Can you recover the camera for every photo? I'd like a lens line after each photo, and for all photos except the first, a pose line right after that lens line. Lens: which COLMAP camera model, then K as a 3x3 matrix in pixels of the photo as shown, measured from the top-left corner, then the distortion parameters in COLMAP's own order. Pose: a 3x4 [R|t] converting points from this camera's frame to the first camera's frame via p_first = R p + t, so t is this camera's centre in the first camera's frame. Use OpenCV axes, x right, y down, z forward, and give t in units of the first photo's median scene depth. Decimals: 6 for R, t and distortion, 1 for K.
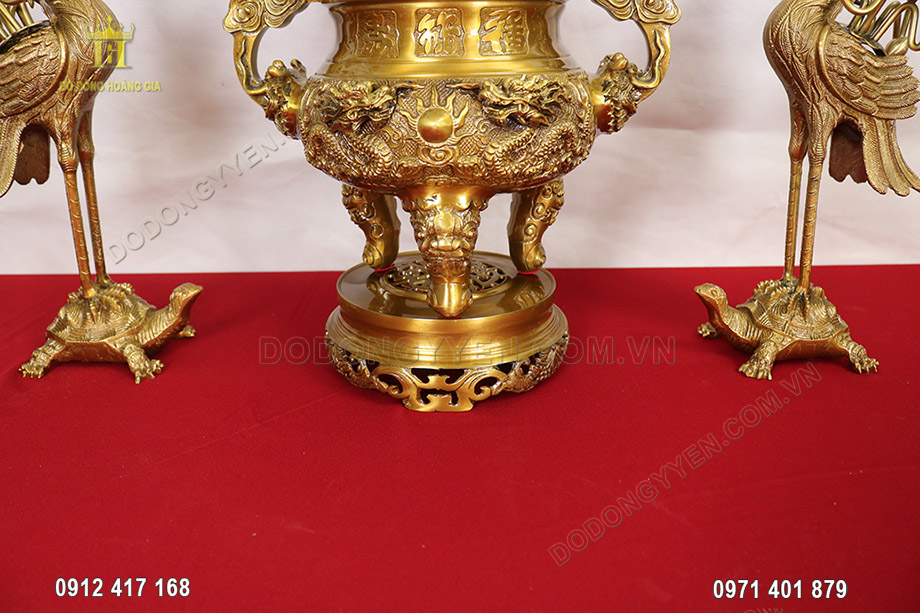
lens RADIAL K [[784.9, 0, 460.0], [0, 784.9, 306.5], [0, 0, 1]] dist [-0.155274, 0.140855]
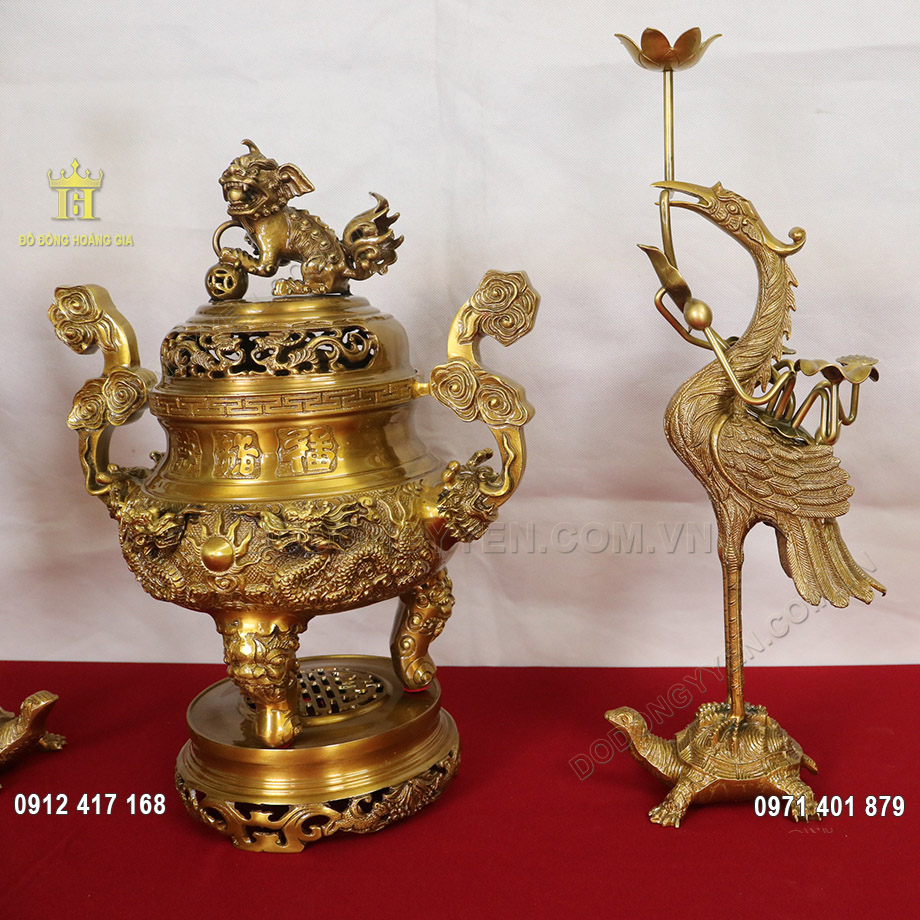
lens RADIAL K [[1205.3, 0, 691.0], [0, 1205.3, 460.8], [0, 0, 1]] dist [-0.161168, 0.156763]
pose [[0.998598, 0.003323, -0.052837, 0.530310], [-0.011924, 0.986501, -0.163318, -0.094991], [0.051582, 0.163719, 0.985157, -0.365386]]
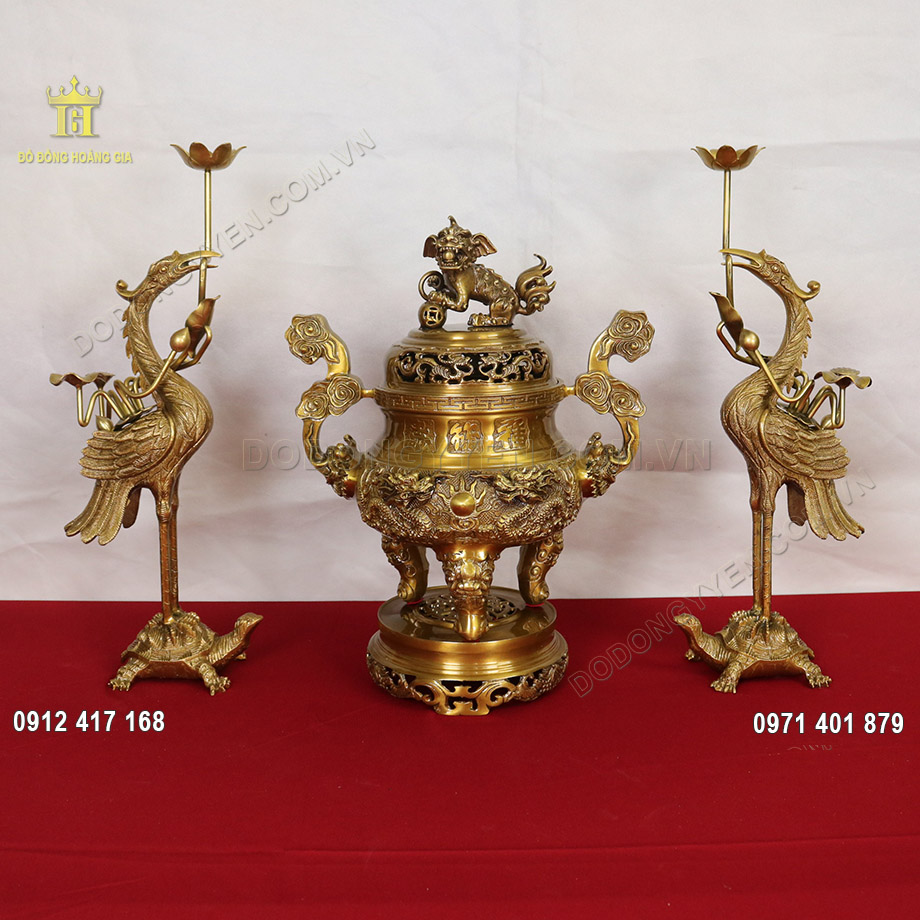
lens RADIAL K [[1221.4, 0, 460.0], [0, 1221.4, 460.0], [0, 0, 1]] dist [-0.141169, 0.077687]
pose [[0.999981, 0.000738, -0.006090, -0.019239], [-0.001647, 0.988571, -0.150746, 0.021372], [0.005909, 0.150754, 0.988554, -1.026593]]
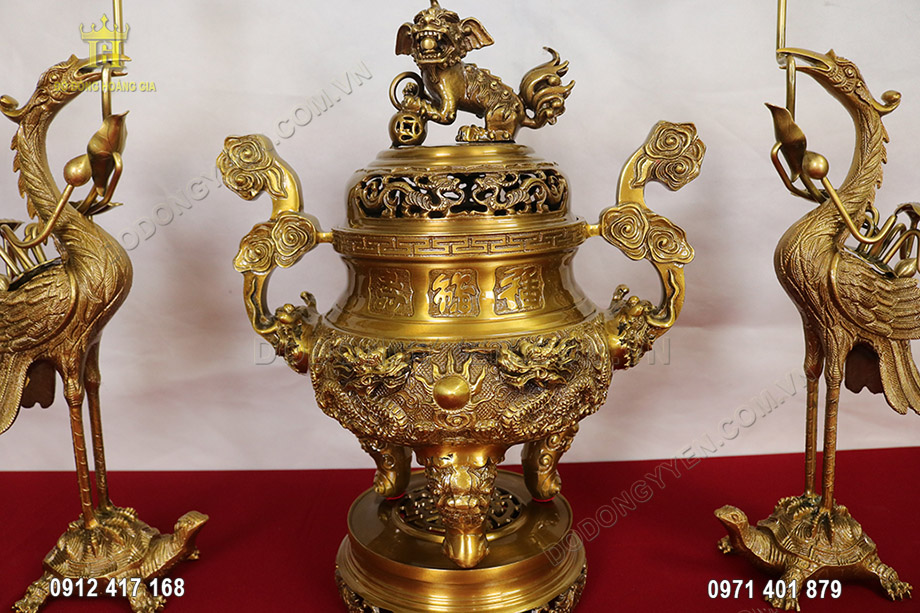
lens RADIAL K [[784.9, 0, 460.0], [0, 784.9, 306.5], [0, 0, 1]] dist [-0.155274, 0.140855]
pose [[0.999923, -0.012277, 0.001974, -0.018237], [0.012434, 0.989177, -0.146199, -0.162761], [-0.000158, 0.146212, 0.989253, 0.009581]]
